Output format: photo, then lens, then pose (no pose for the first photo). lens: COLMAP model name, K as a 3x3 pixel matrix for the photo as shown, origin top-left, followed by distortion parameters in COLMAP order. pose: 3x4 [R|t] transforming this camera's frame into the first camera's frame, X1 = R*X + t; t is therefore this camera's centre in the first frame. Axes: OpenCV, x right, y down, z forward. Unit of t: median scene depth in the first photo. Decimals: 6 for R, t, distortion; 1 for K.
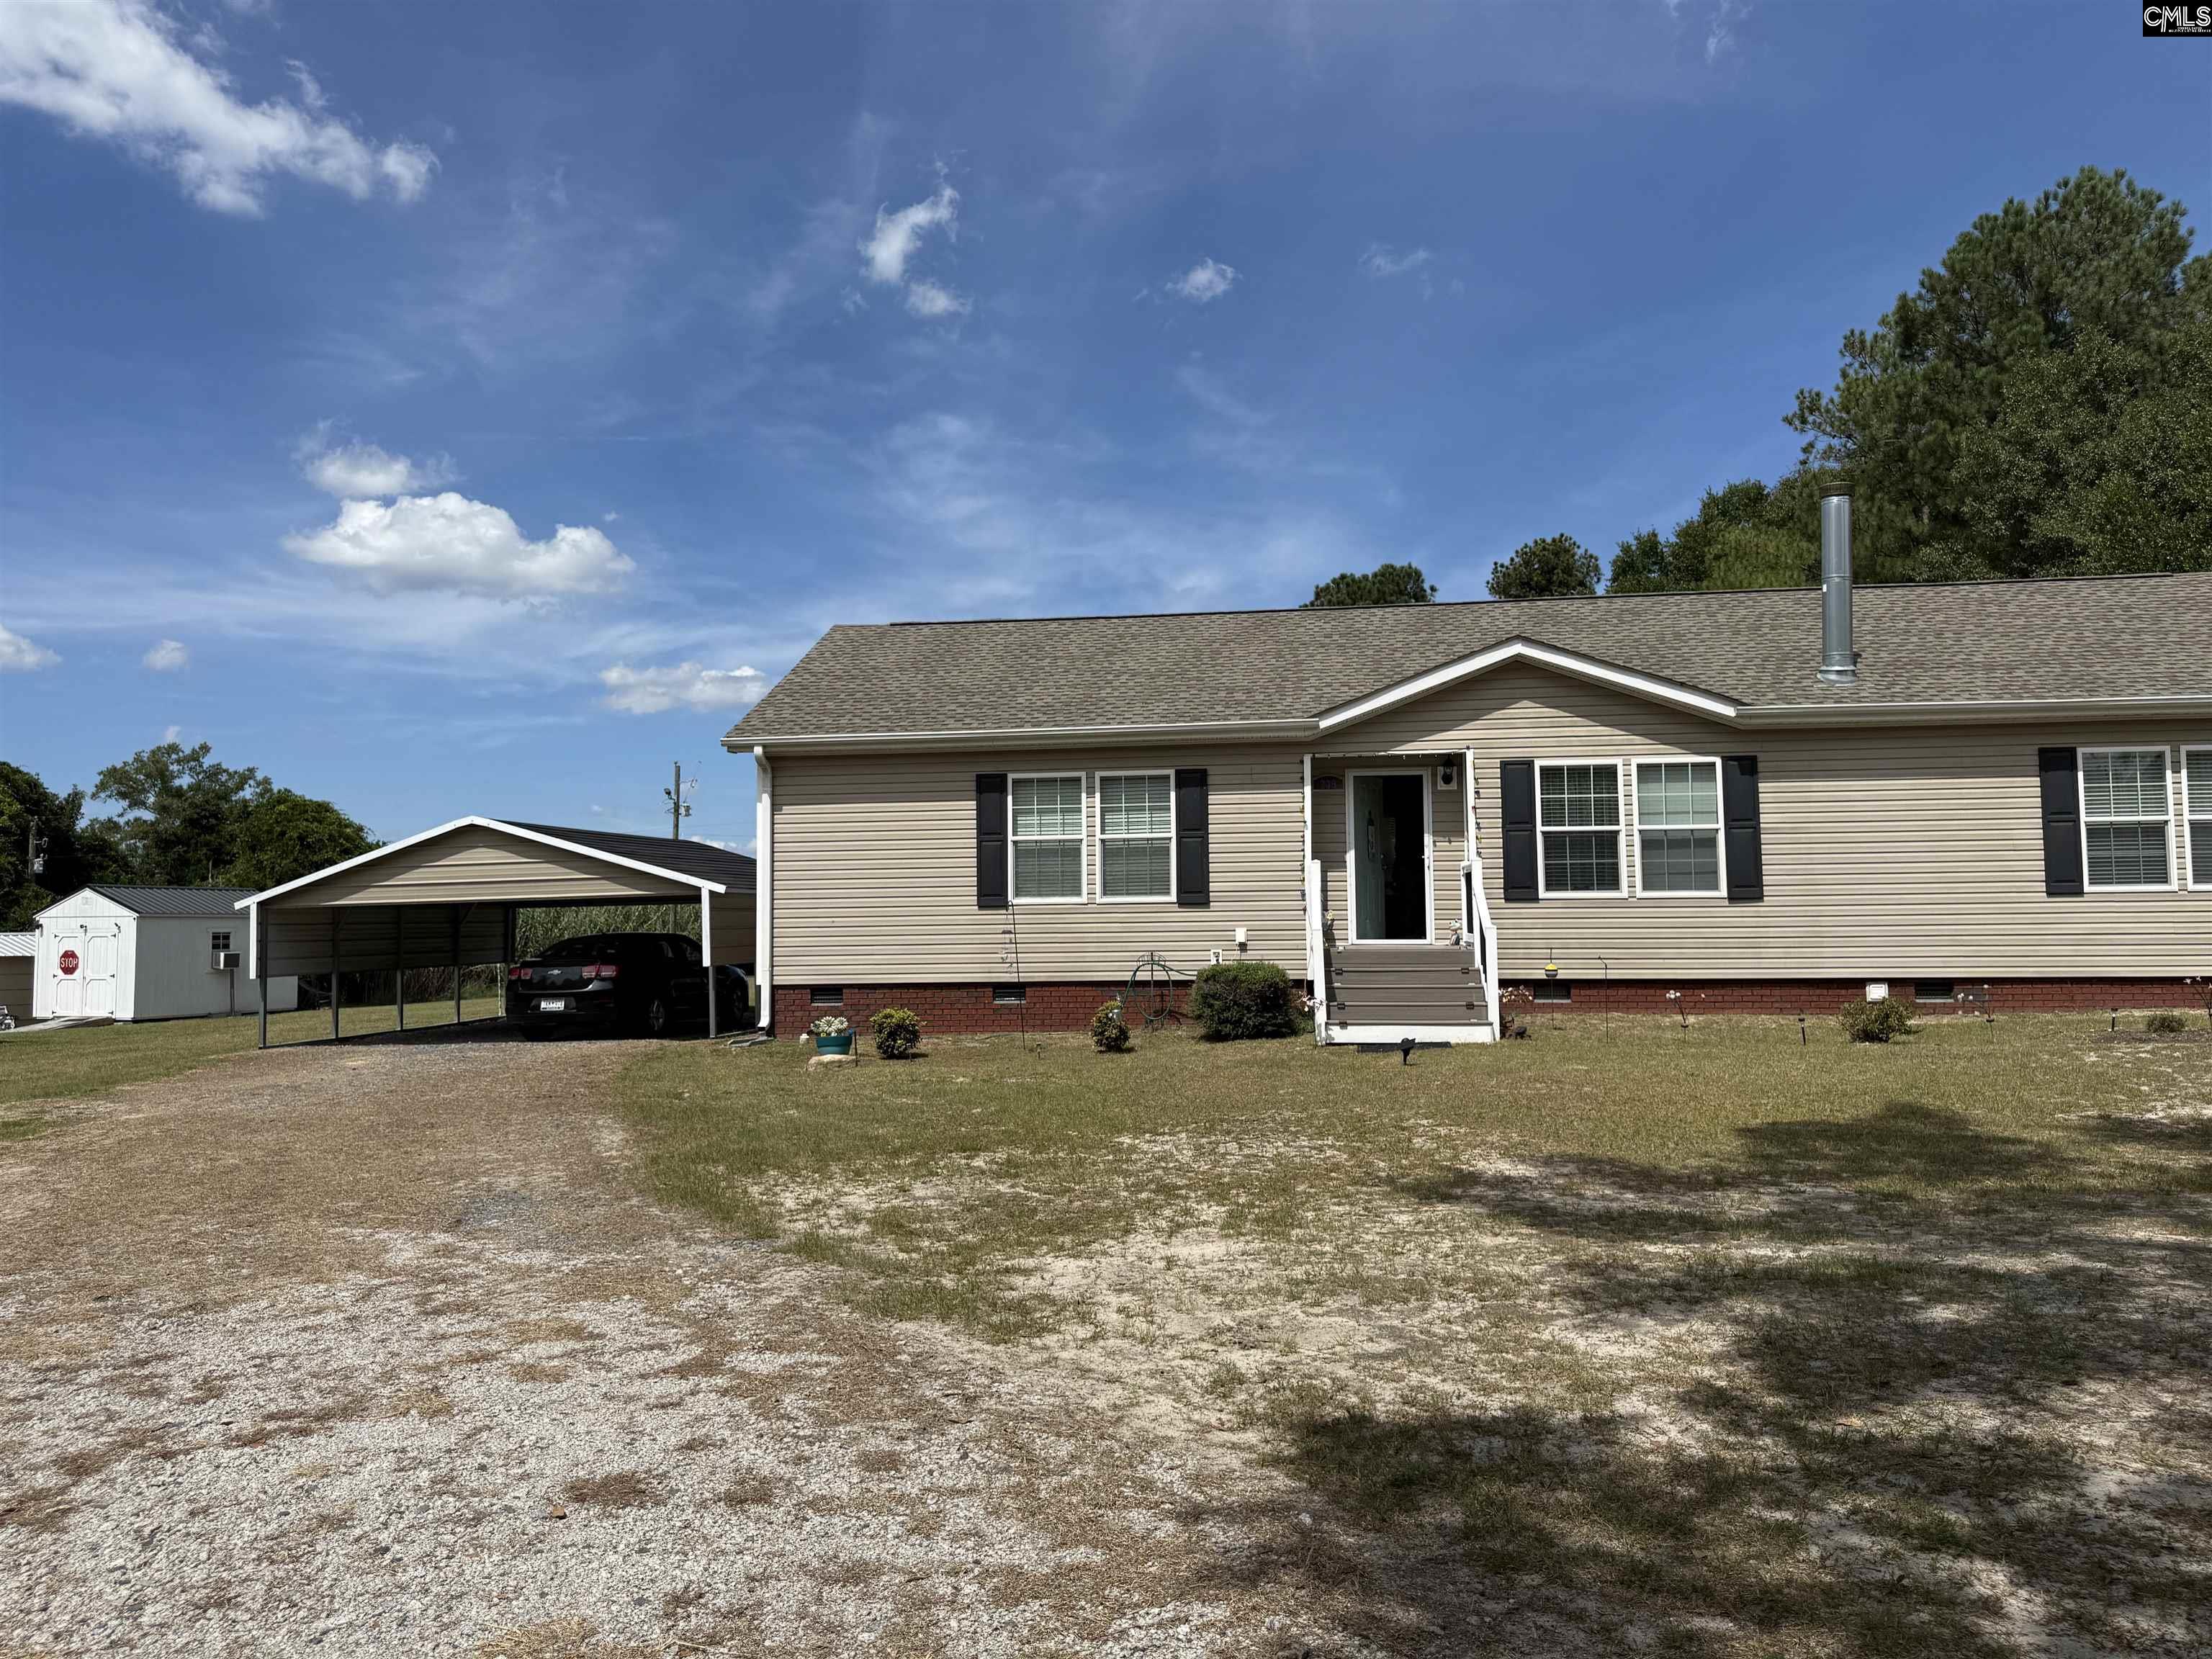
lens RADIAL K [[1568.8, 0, 1105.1], [0, 1568.8, 821.4], [0, 0, 1]] dist [0.062791, -0.024510]
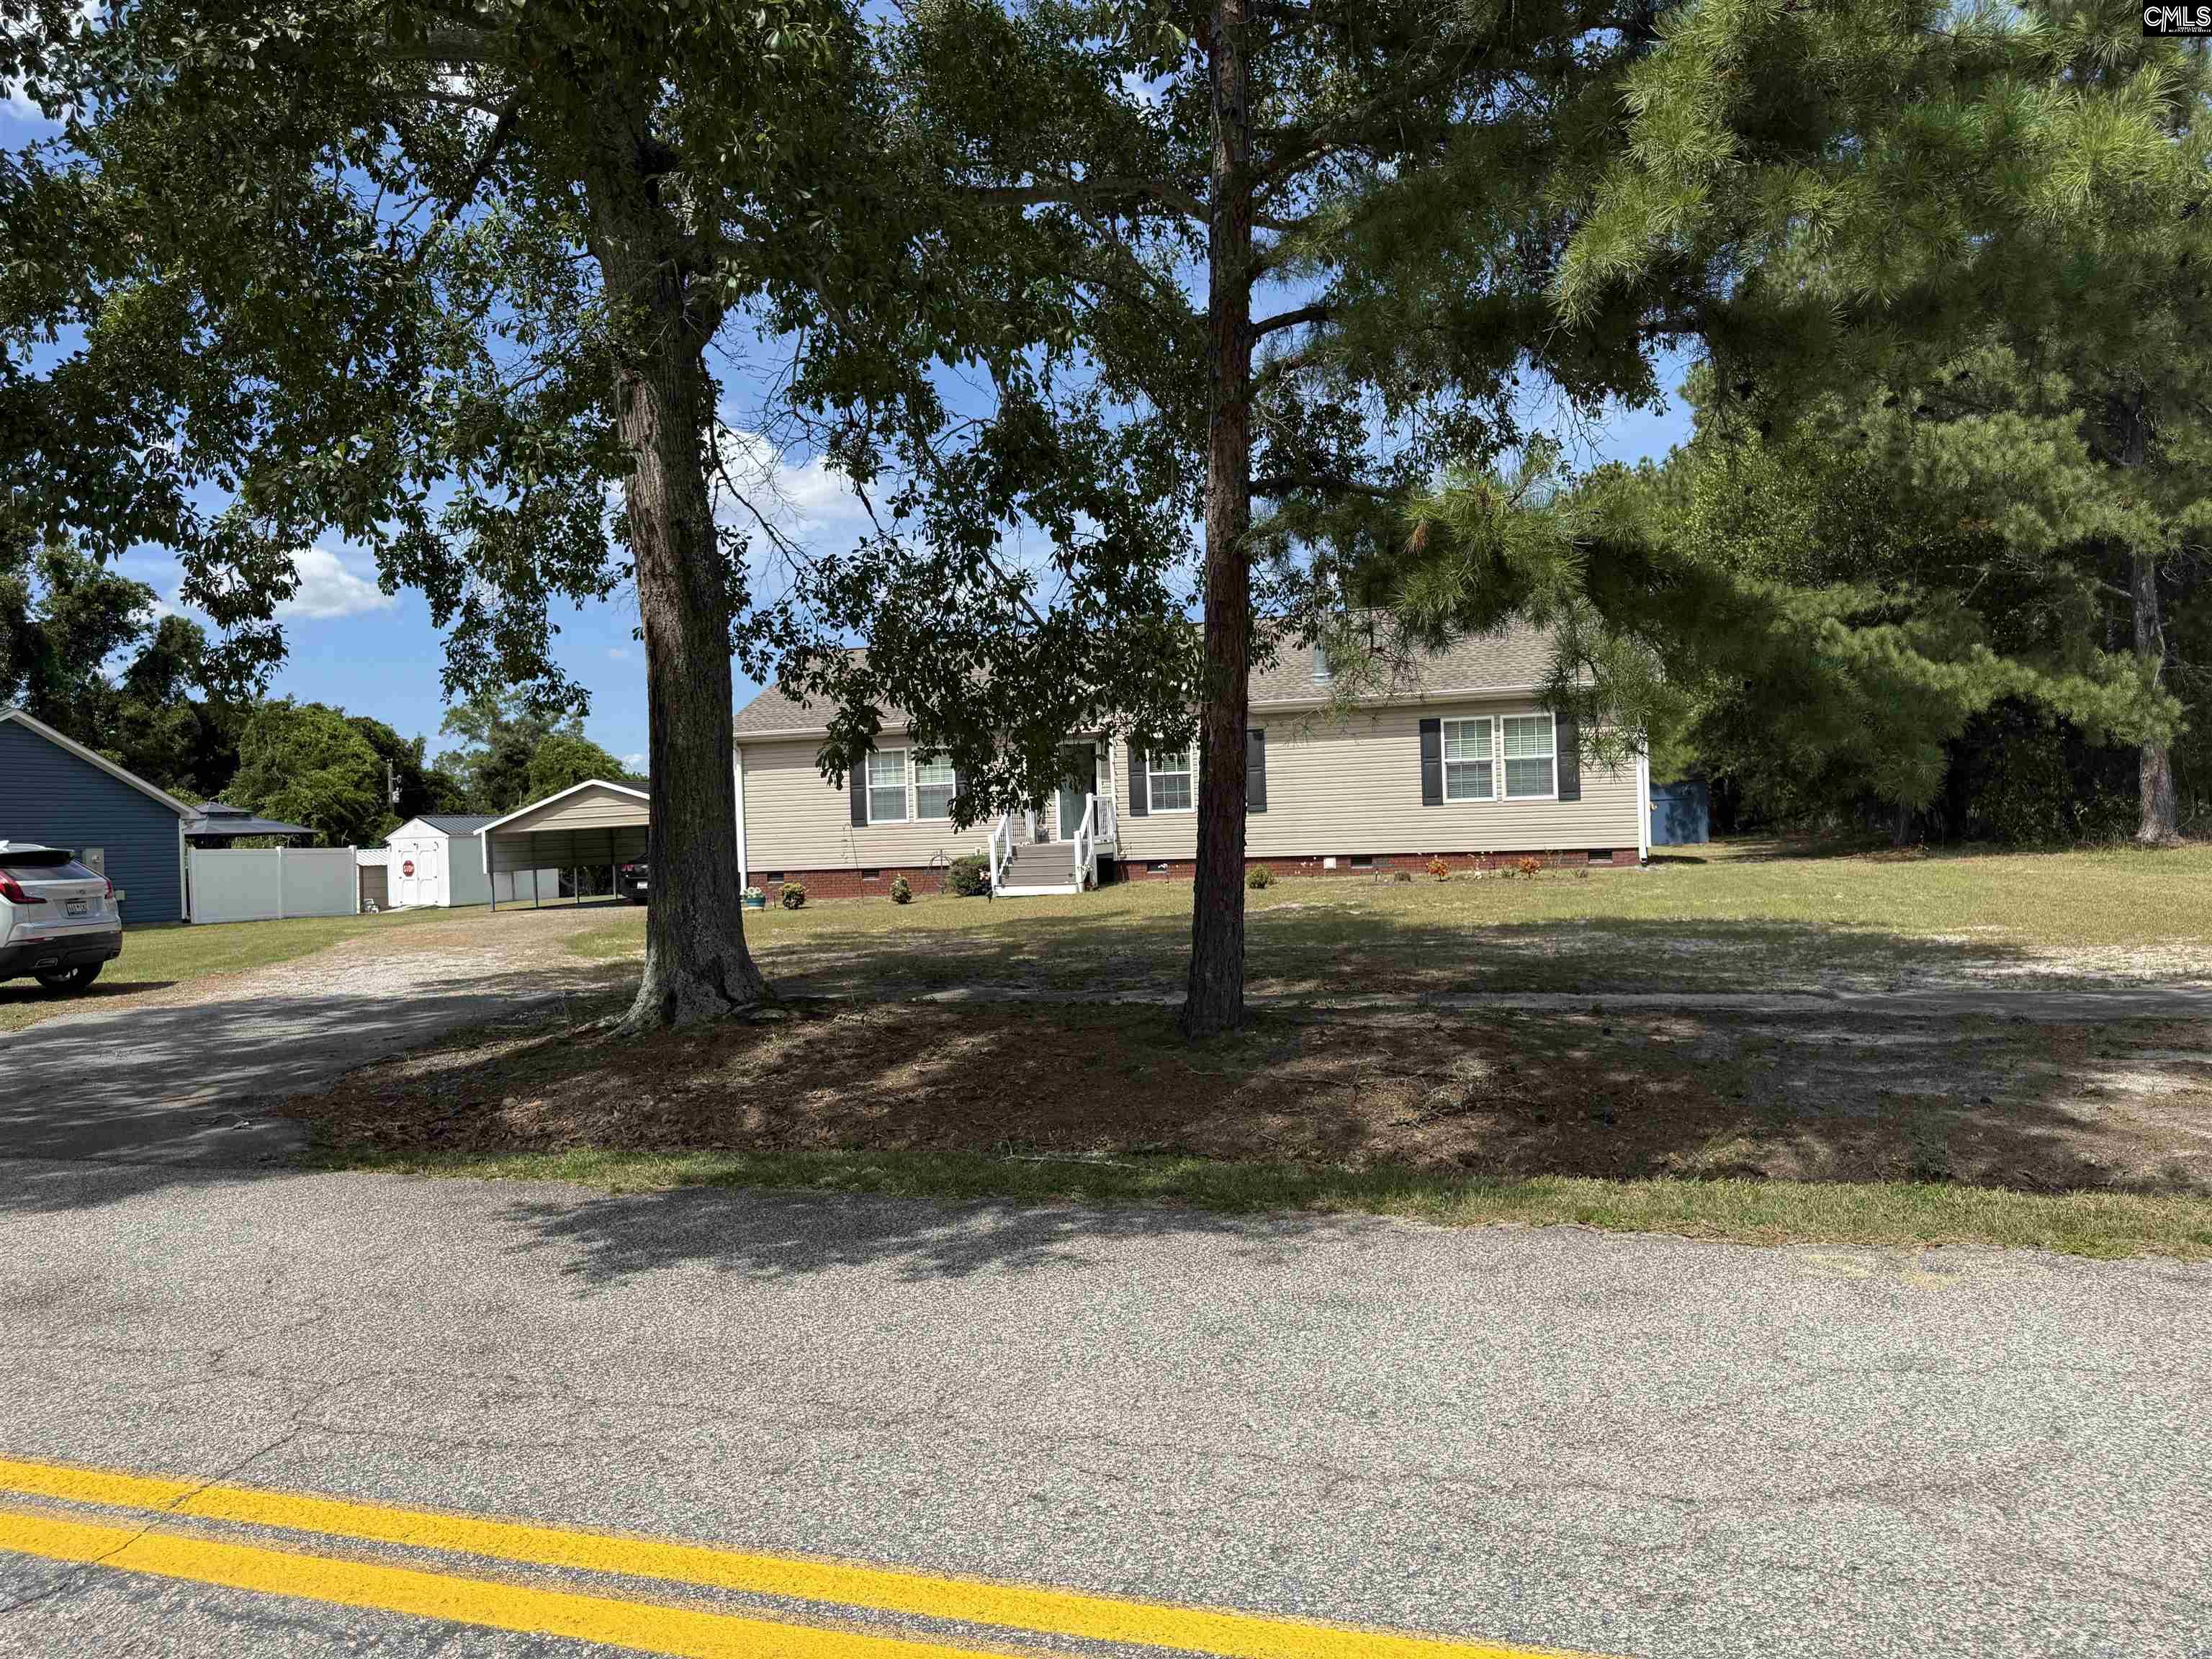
lens RADIAL K [[1568.8, 0, 1106.0], [0, 1568.8, 823.3], [0, 0, 1]] dist [0.062791, -0.024510]
pose [[0.984724, -0.022509, -0.172660, 0.281326], [0.033636, 0.997522, 0.061791, -0.026384], [0.170841, -0.066655, 0.983041, -0.379579]]
